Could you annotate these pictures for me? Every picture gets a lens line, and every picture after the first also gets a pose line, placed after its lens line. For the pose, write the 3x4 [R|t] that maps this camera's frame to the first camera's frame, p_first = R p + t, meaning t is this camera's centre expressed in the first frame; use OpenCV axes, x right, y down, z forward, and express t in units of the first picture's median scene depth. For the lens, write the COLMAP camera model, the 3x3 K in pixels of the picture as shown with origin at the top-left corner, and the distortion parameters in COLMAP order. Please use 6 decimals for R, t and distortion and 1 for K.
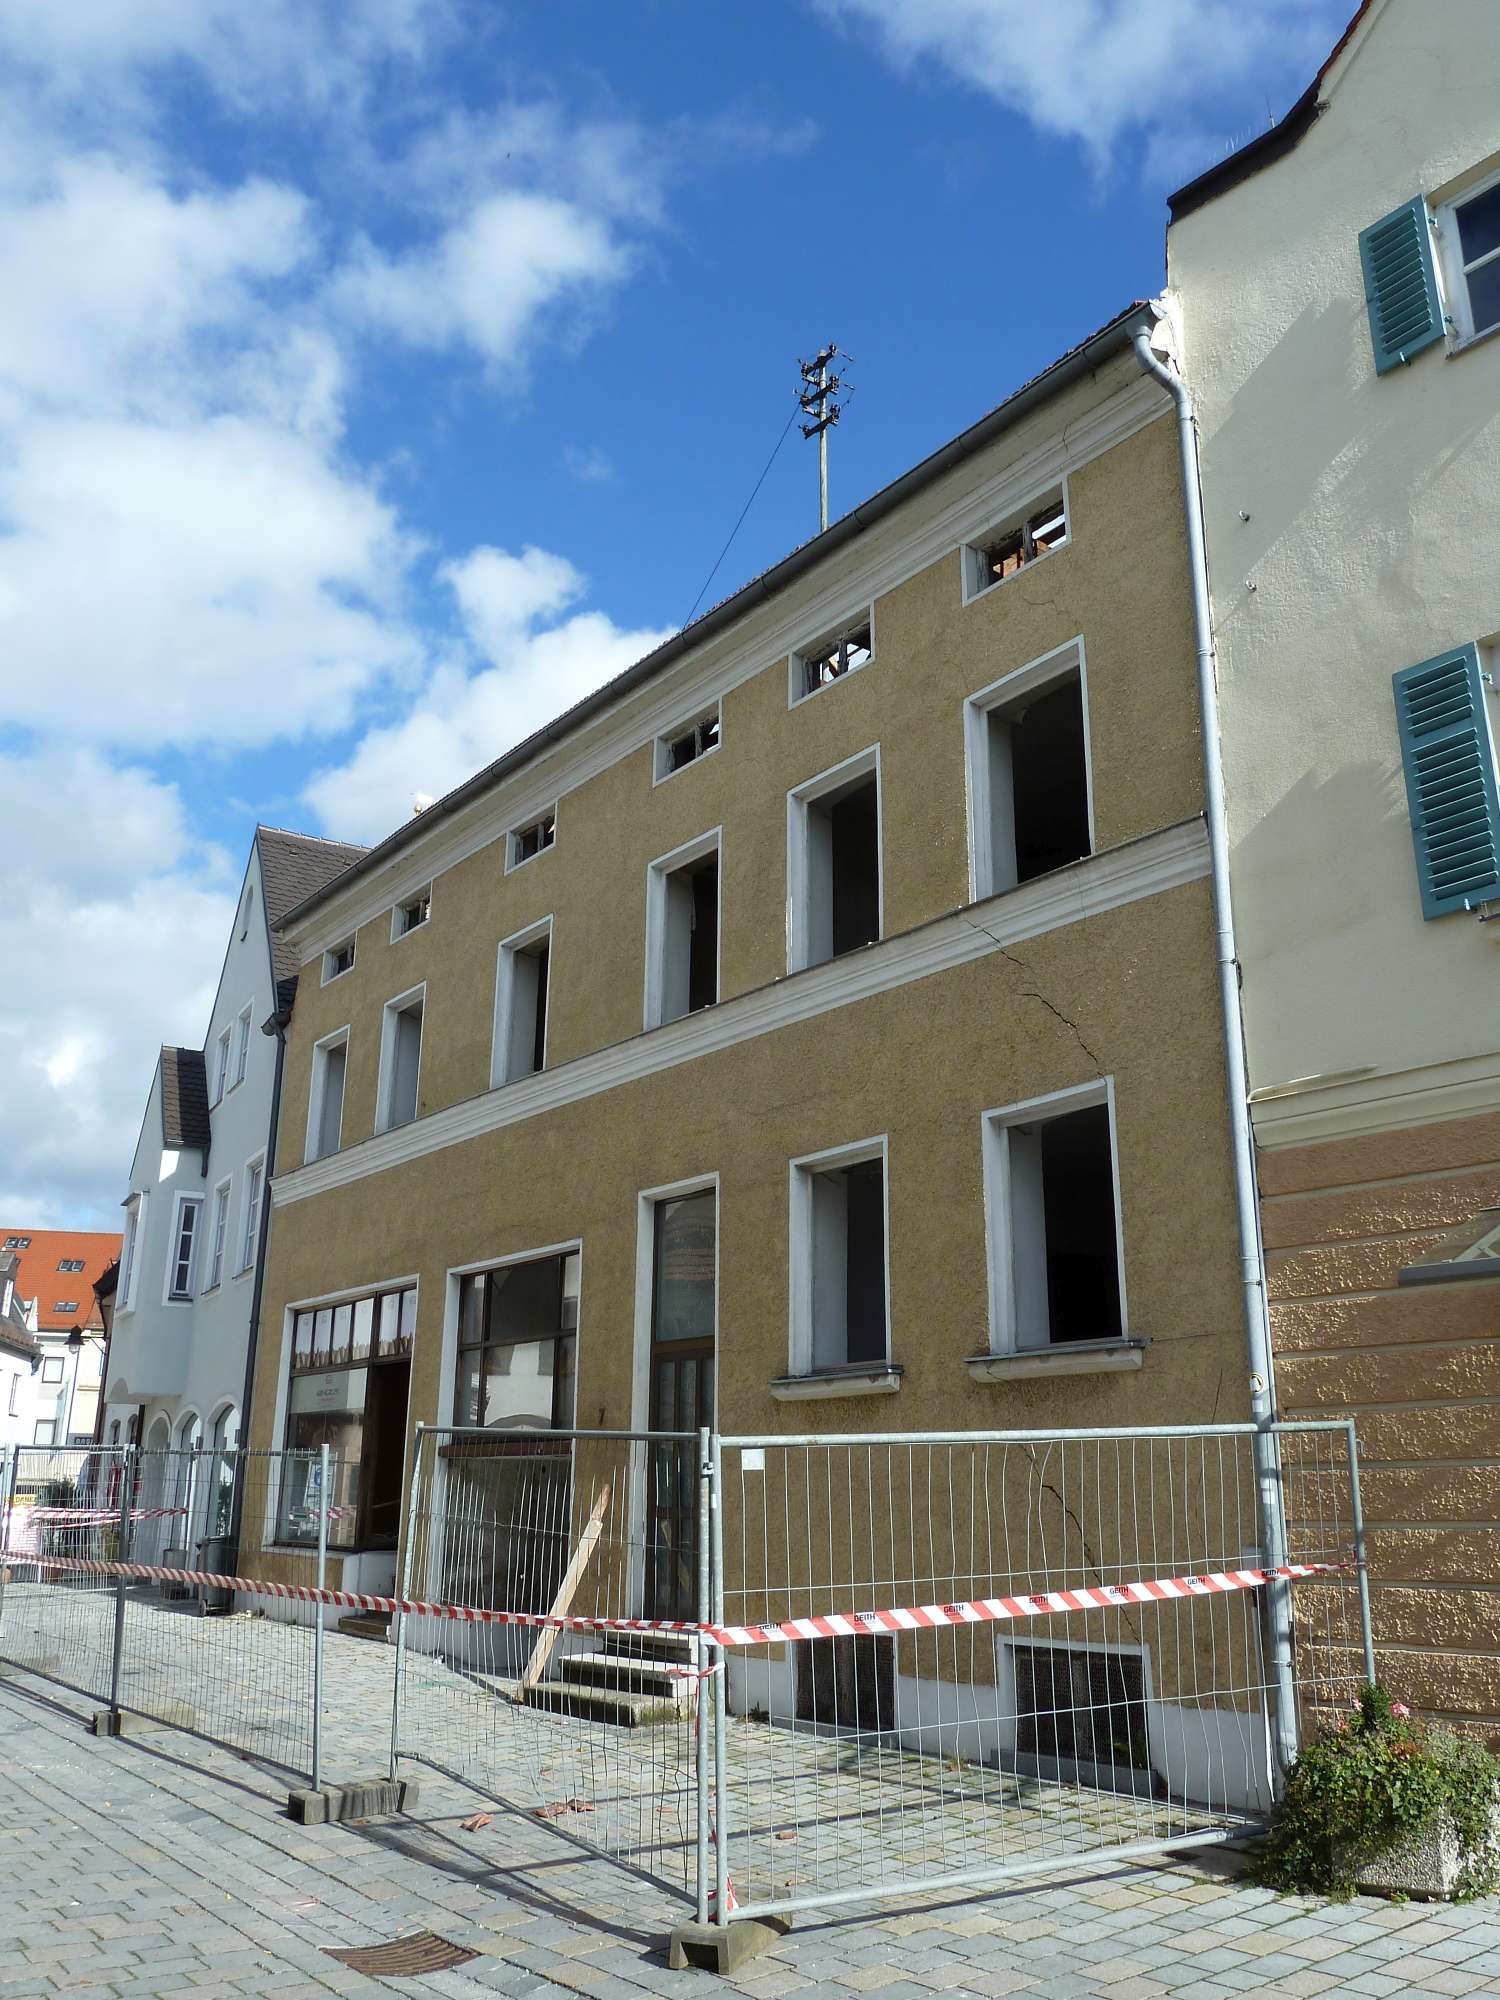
lens RADIAL K [[1585.5, 0, 750.0], [0, 1585.5, 1000.0], [0, 0, 1]] dist [-0.035550, 0.008419]
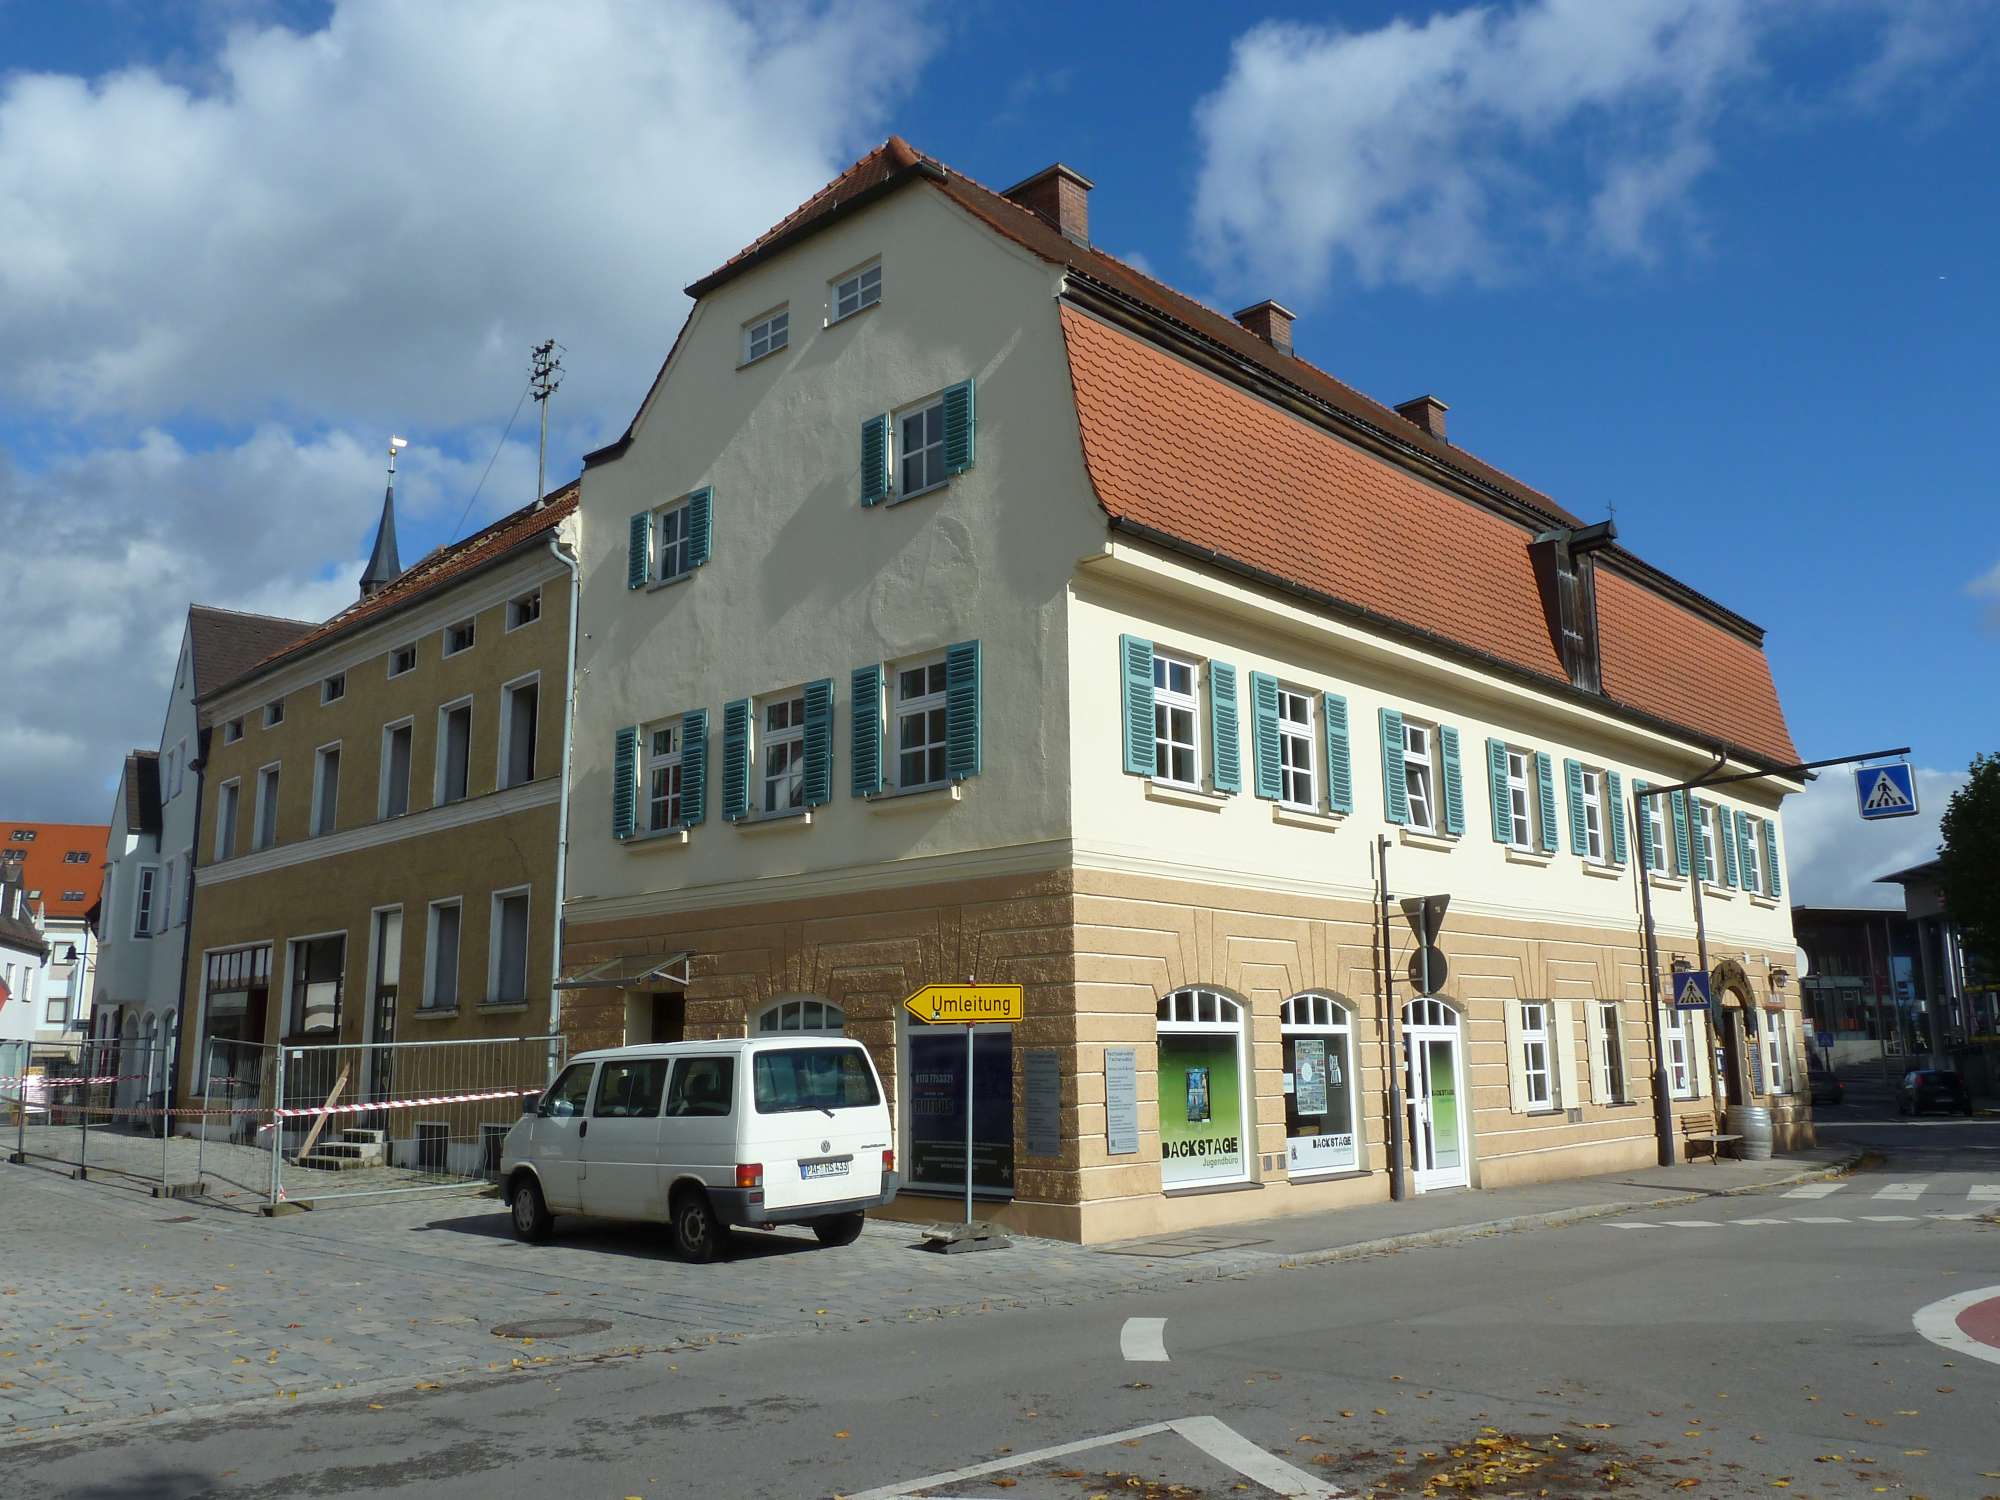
lens RADIAL K [[1585.5, 0, 1000.0], [0, 1585.5, 750.0], [0, 0, 1]] dist [-0.035550, 0.008419]
pose [[0.992022, 0.007993, 0.125812, 0.548605], [-0.022392, 0.993291, 0.113455, -0.372324], [-0.124061, -0.115367, 0.985545, -1.163609]]
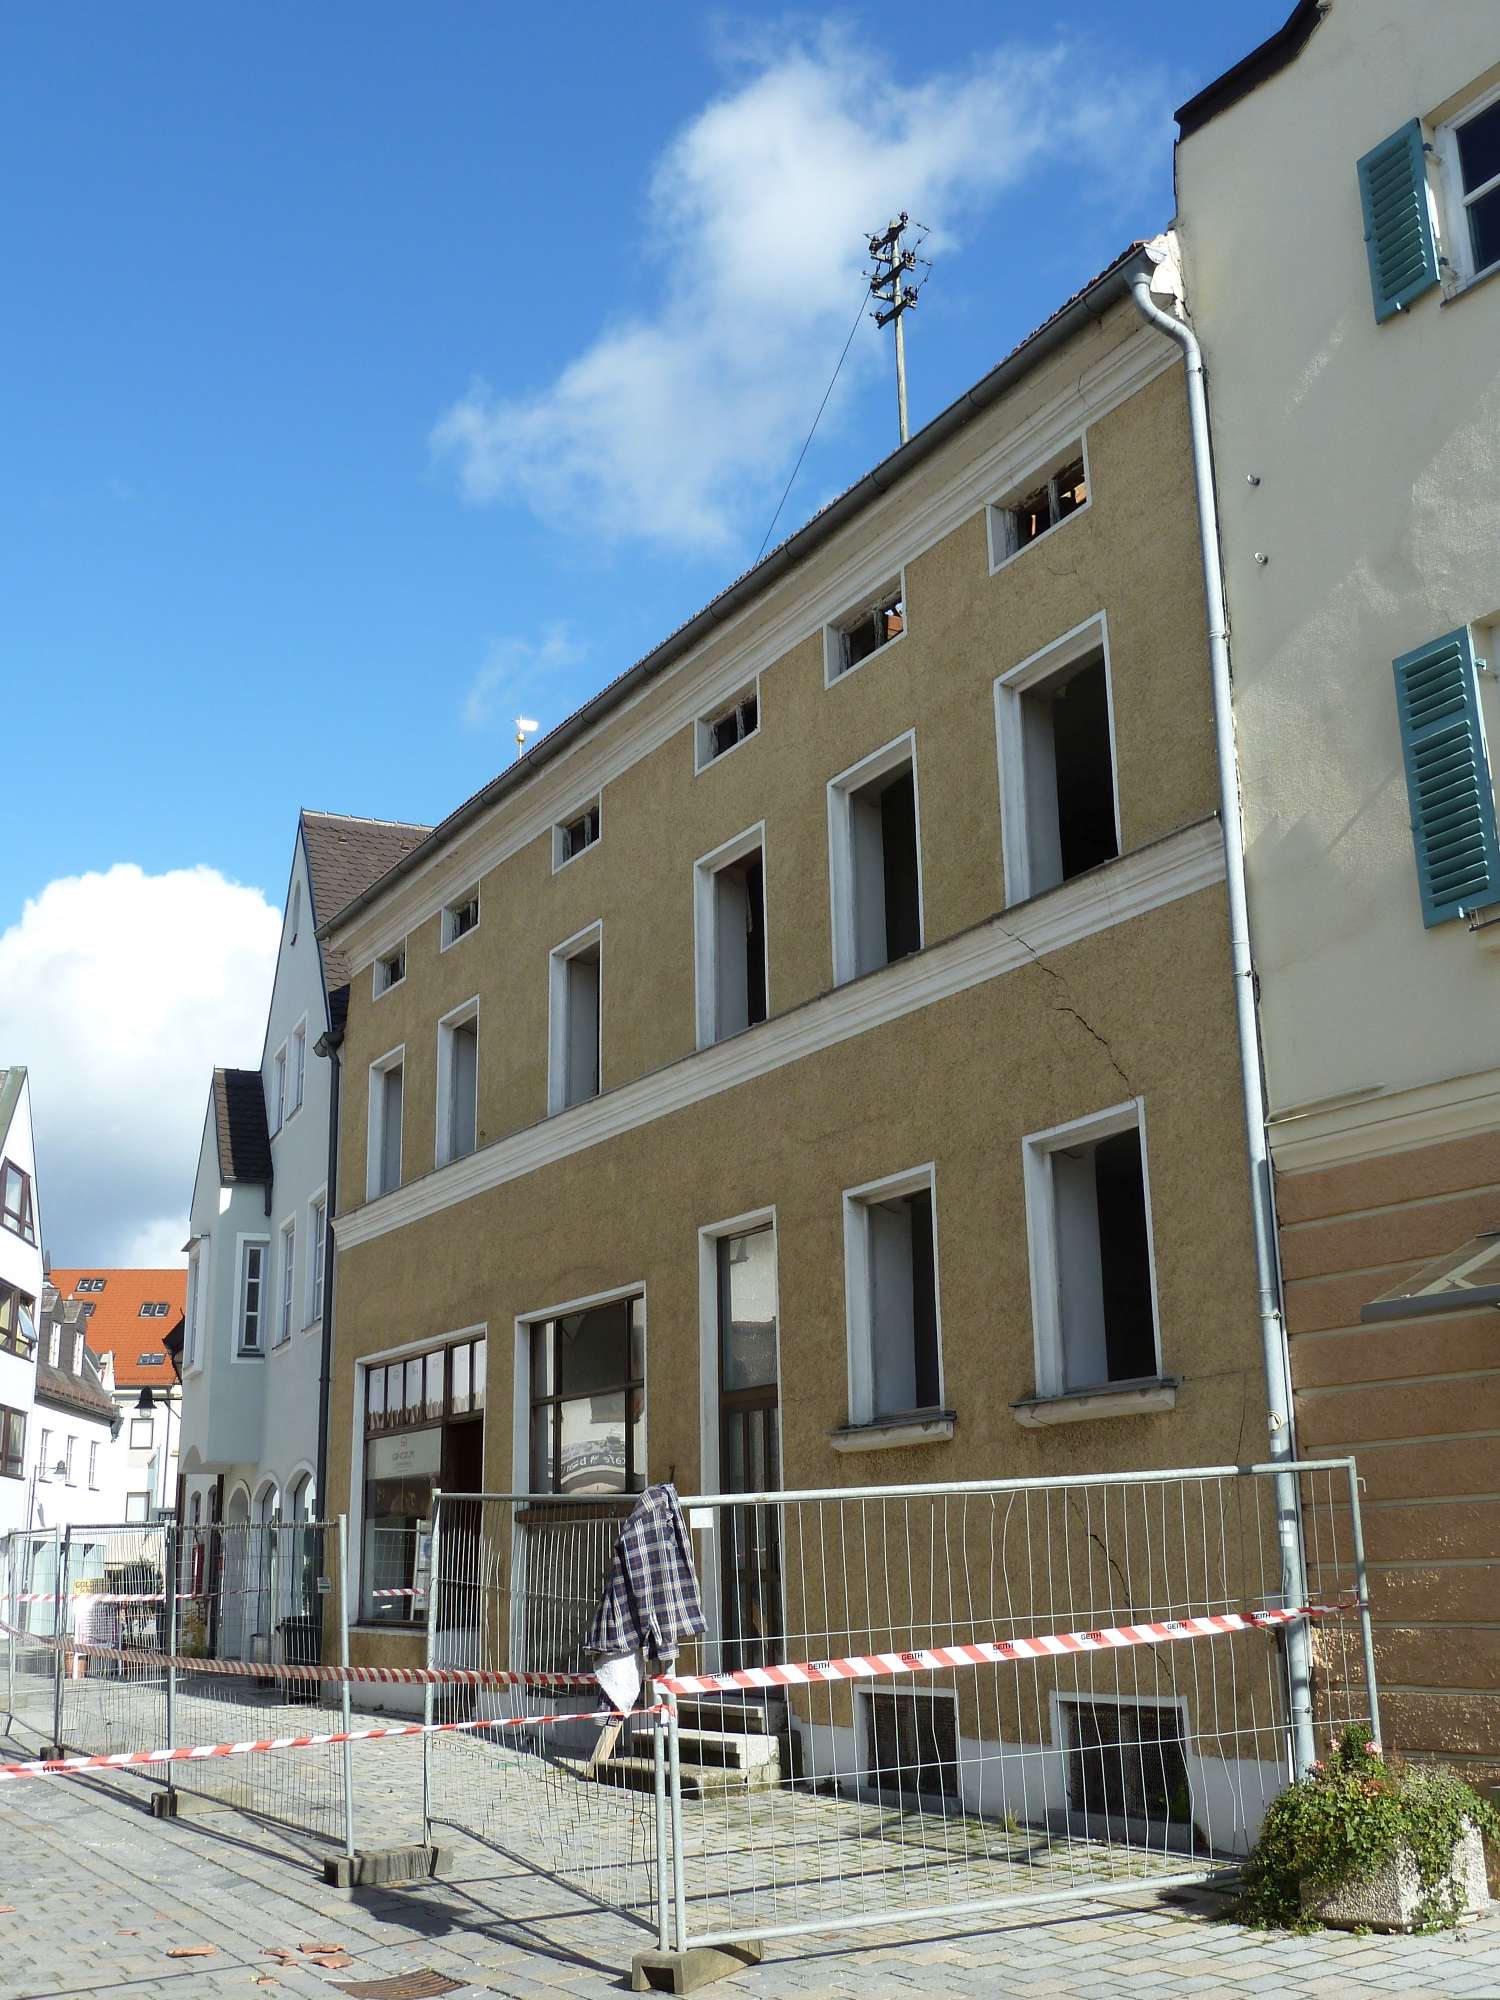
lens RADIAL K [[2013.1, 0, 750.0], [0, 2013.1, 1000.0], [0, 0, 1]] dist [-0.047442, 0.033567]
pose [[0.991892, -0.059617, -0.112229, 0.122225], [0.063110, 0.997619, 0.027828, -0.050891], [0.110302, -0.034685, 0.993293, -0.179321]]
